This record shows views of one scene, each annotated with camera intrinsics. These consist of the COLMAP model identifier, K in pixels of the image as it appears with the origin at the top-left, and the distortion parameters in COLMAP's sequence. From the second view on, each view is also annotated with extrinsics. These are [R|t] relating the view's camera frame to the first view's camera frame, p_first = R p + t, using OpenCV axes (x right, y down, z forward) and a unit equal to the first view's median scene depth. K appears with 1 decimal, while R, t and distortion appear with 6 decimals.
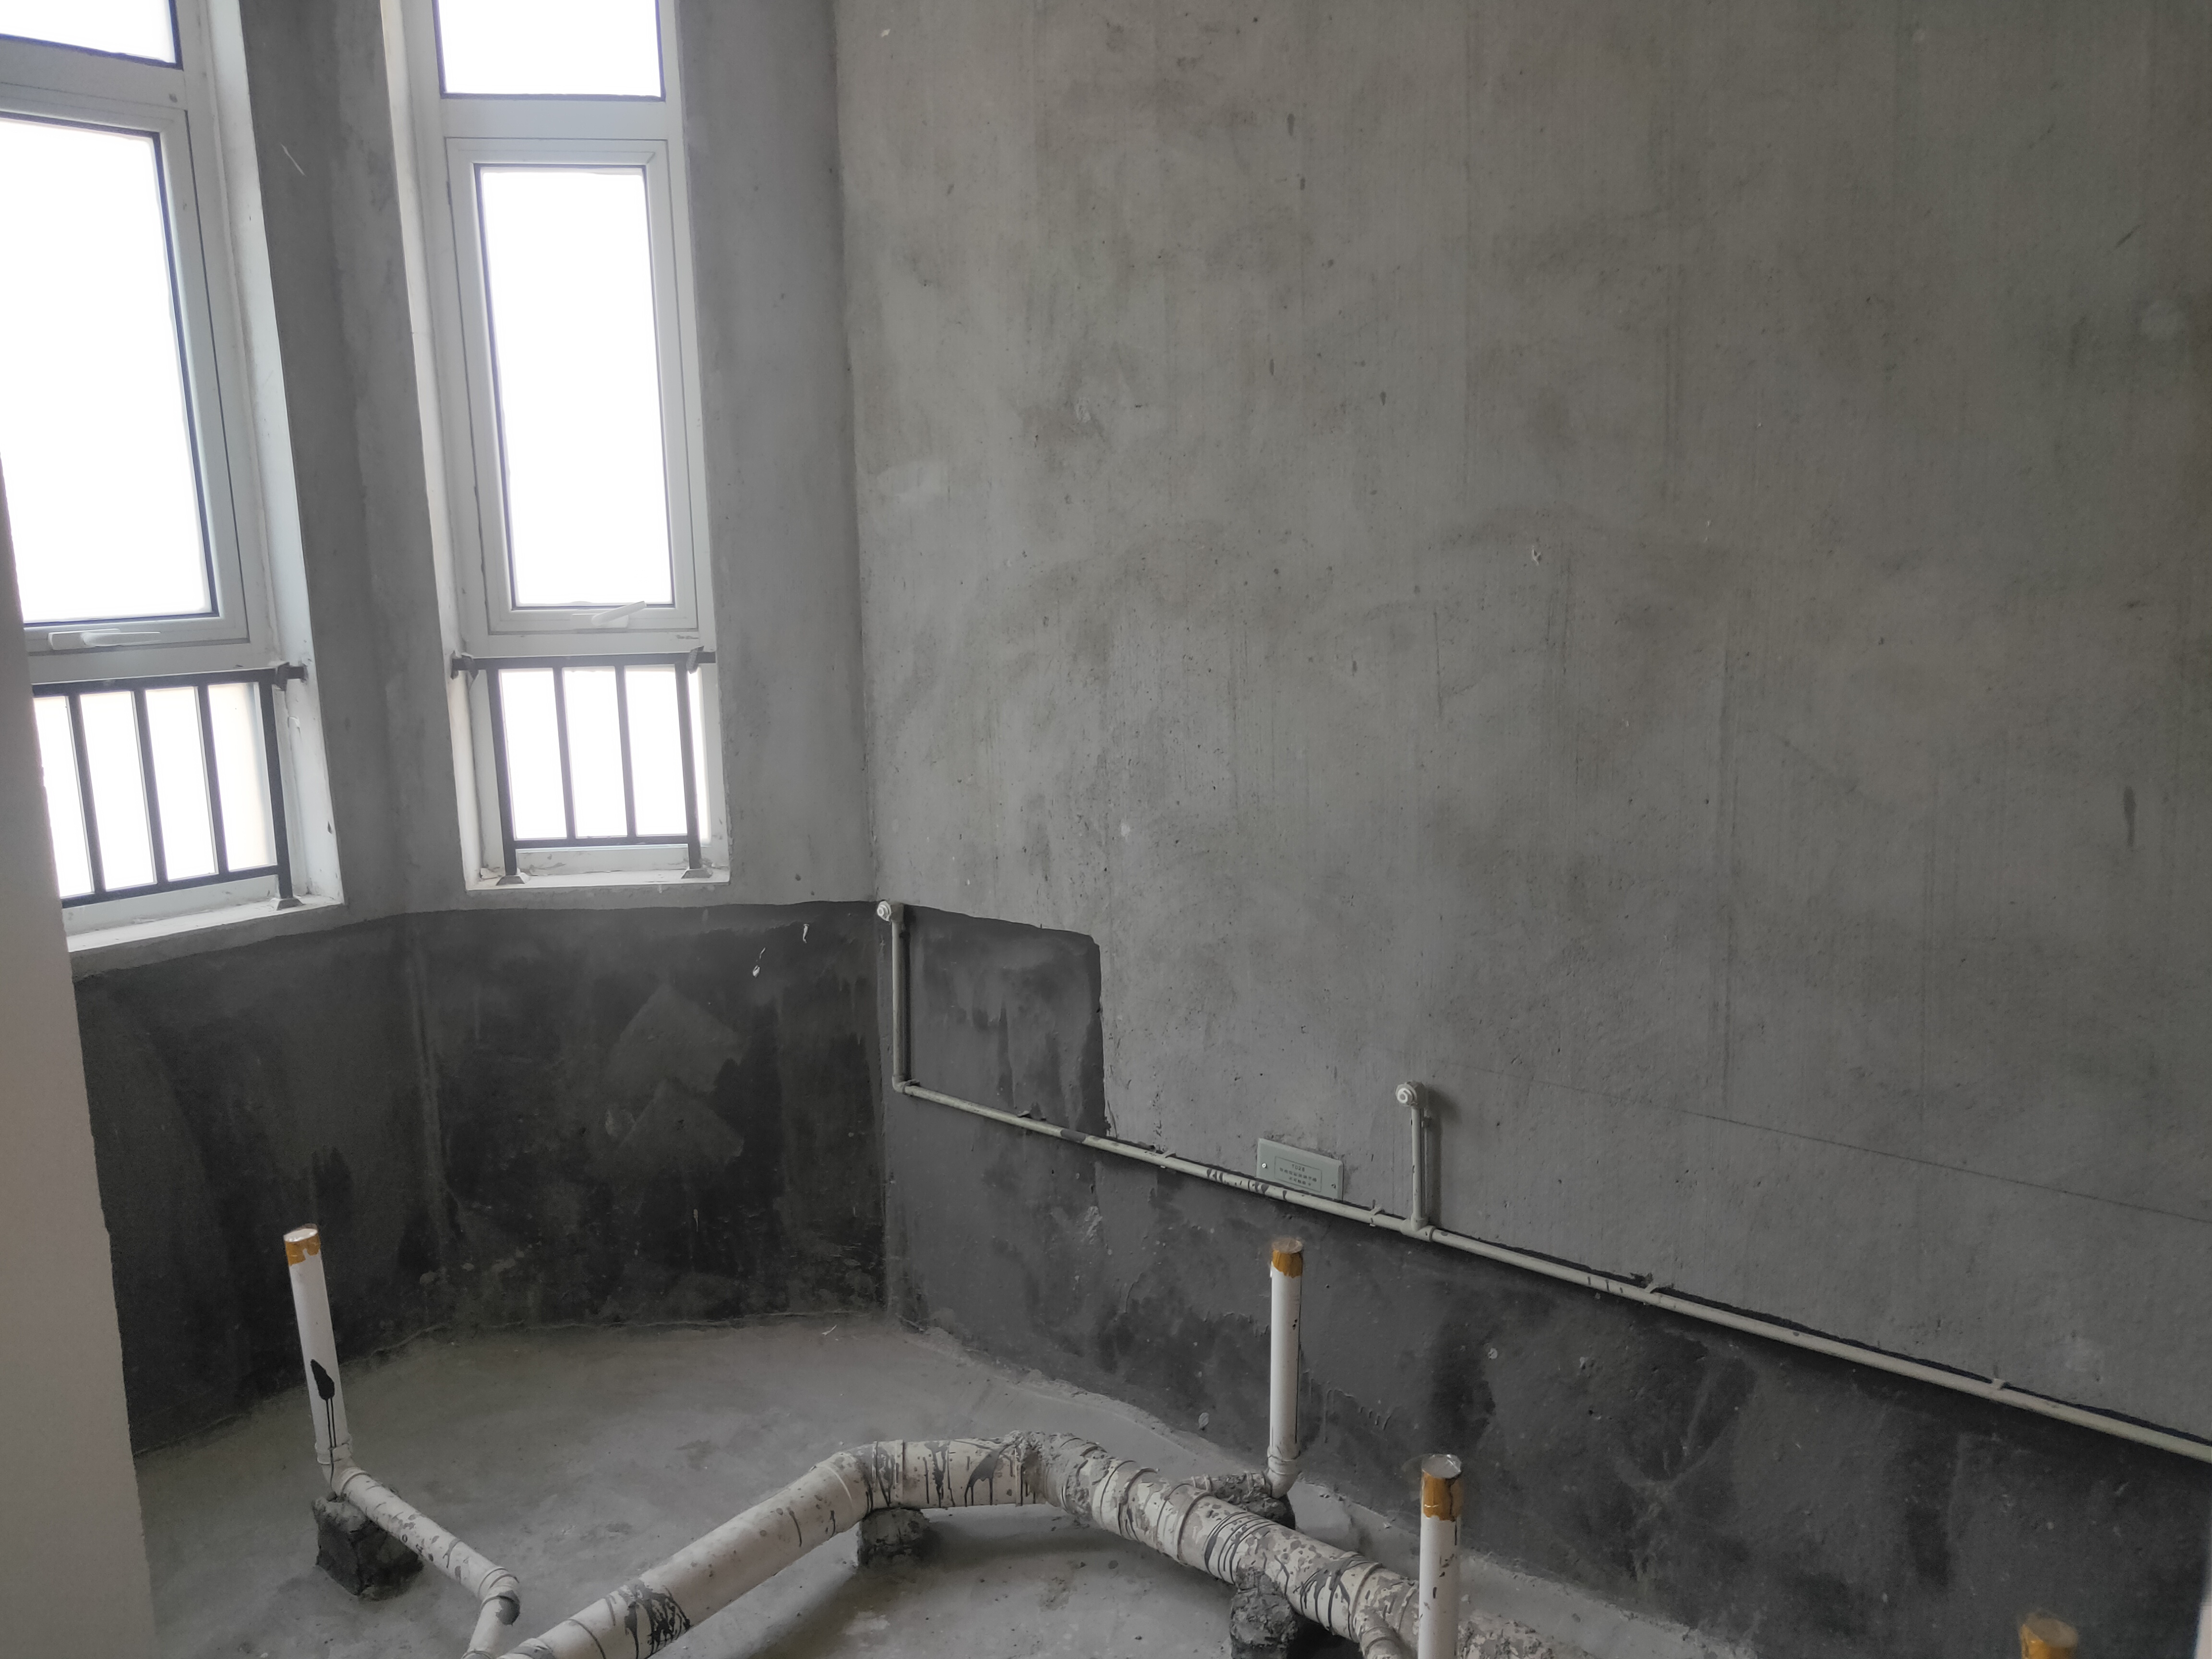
lens RADIAL K [[1700.4, 0, 1109.3], [0, 1700.4, 827.2], [0, 0, 1]] dist [0.034944, 0.001686]
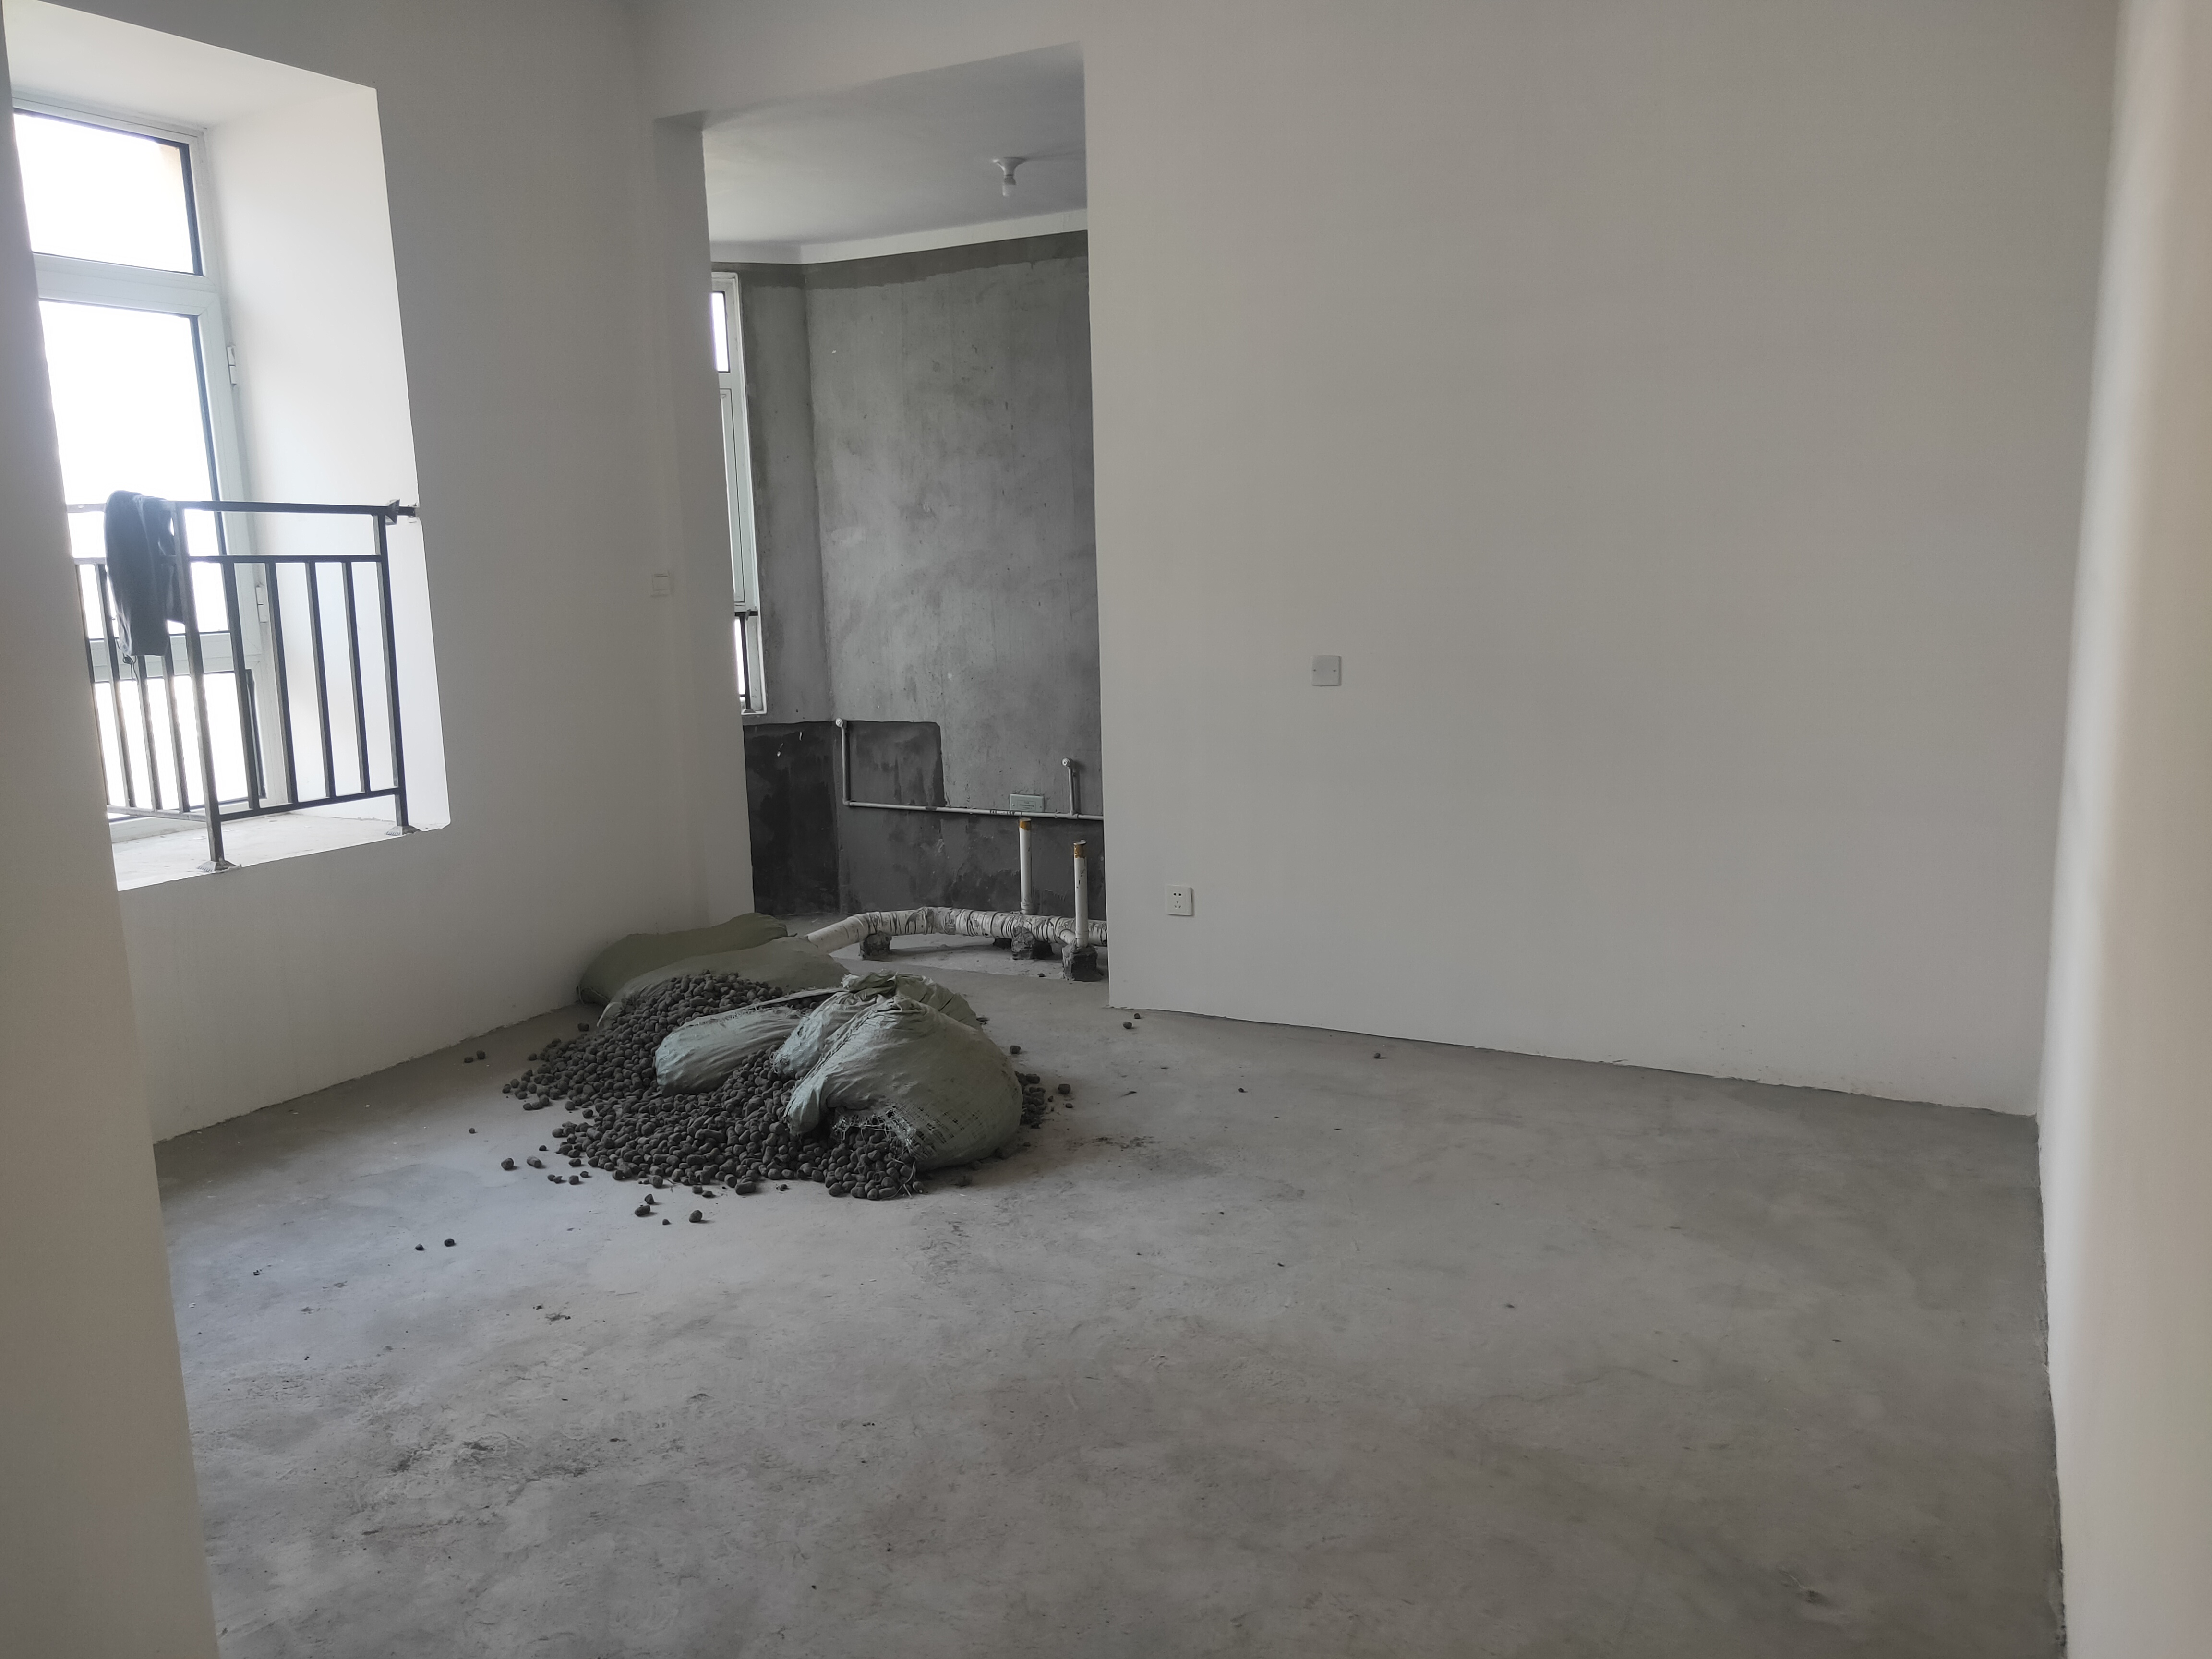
lens RADIAL K [[1700.4, 0, 1101.2], [0, 1700.4, 828.4], [0, 0, 1]] dist [0.034944, 0.001686]
pose [[0.981256, -0.045589, 0.187239, -0.239699], [0.047903, 0.998821, -0.007849, 0.244686], [-0.186661, 0.016671, 0.982283, -1.414985]]
